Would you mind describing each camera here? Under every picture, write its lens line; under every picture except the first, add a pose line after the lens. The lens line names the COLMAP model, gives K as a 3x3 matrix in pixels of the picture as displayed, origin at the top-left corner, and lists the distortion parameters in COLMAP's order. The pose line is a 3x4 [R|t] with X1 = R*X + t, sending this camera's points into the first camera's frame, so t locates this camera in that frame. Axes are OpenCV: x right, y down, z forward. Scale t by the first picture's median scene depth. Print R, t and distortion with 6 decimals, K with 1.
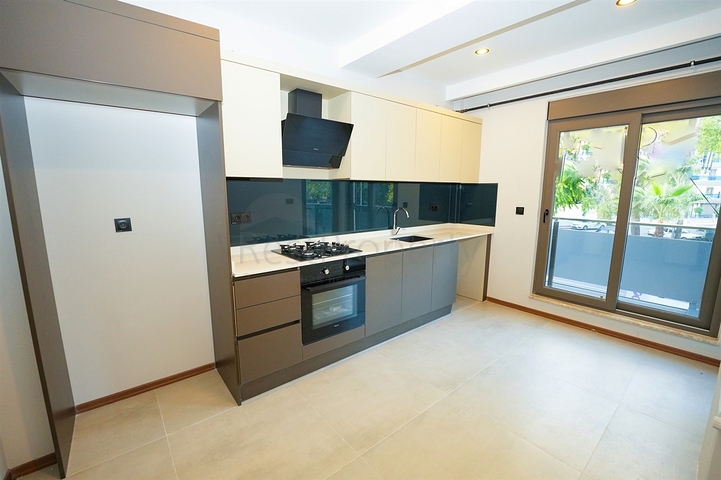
lens RADIAL K [[295.2, 0, 360.5], [0, 295.2, 240.0], [0, 0, 1]] dist [-0.001296, -0.000071]
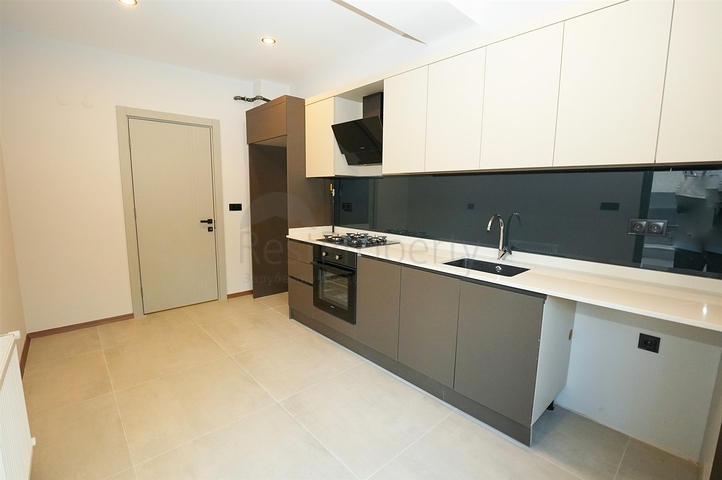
lens RADIAL K [[331.9, 0, 361.0], [0, 331.9, 240.0], [0, 0, 1]] dist [0.001025, 0.000045]
pose [[0.067300, 0.145038, -0.987135, 1.133334], [-0.175441, 0.975682, 0.131394, -0.140426], [0.982187, 0.164341, 0.091109, 0.960995]]
